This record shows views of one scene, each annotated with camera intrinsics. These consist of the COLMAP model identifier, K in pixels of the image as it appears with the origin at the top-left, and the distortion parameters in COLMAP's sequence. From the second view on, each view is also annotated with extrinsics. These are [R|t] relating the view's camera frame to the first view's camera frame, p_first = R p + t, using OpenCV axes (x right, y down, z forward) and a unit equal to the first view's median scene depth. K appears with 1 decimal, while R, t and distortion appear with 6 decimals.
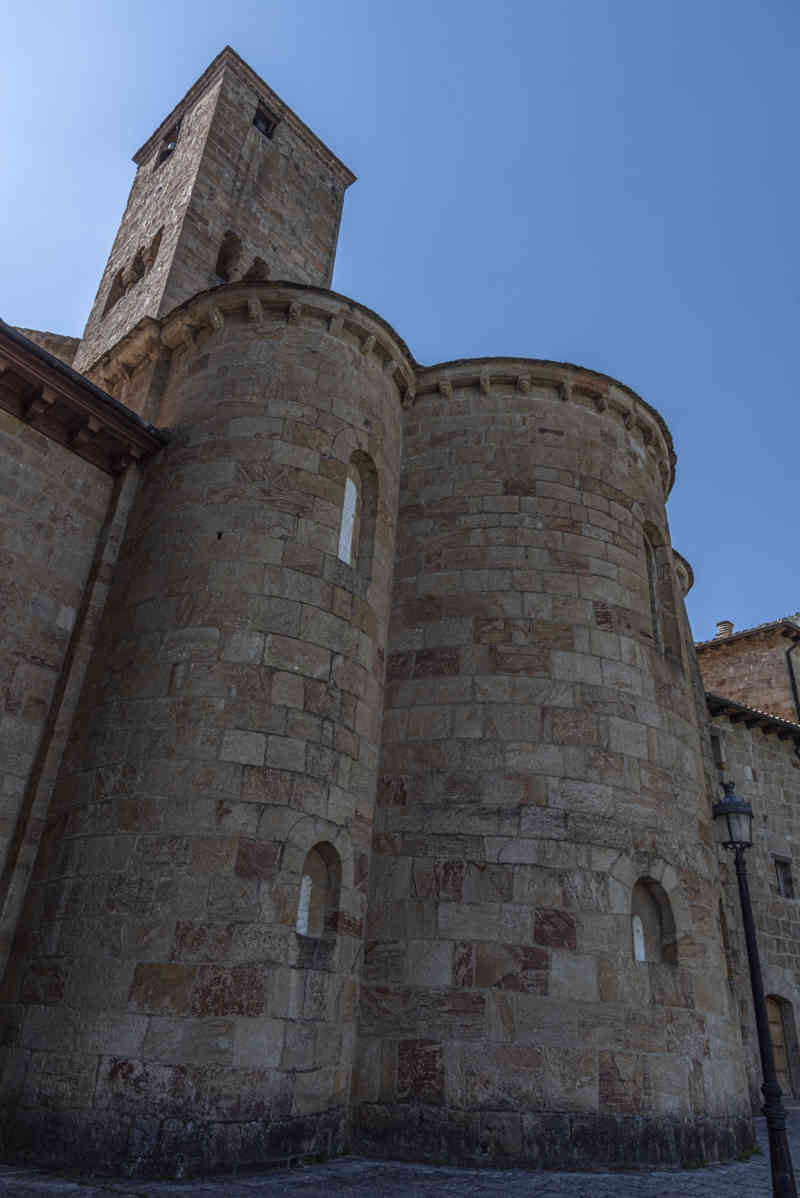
lens RADIAL K [[785.5, 0, 400.0], [0, 785.5, 599.0], [0, 0, 1]] dist [0.017359, -0.001420]
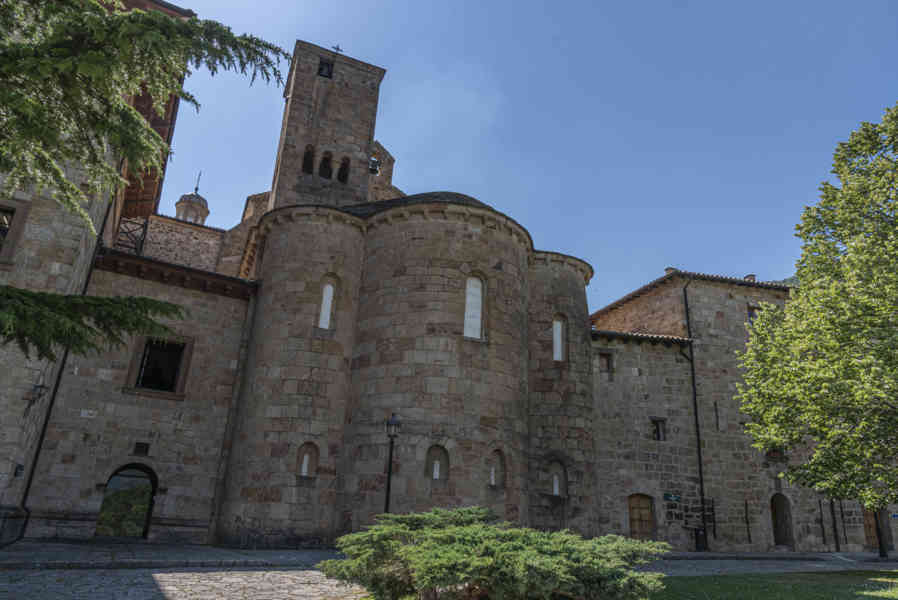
lens RADIAL K [[588.8, 0, 449.0], [0, 588.8, 300.0], [0, 0, 1]] dist [0.017359, -0.001420]
pose [[0.909966, -0.162829, -0.381377, 1.001286], [0.203682, 0.976601, 0.069026, -0.172441], [0.361213, -0.140491, 0.921839, -0.515746]]
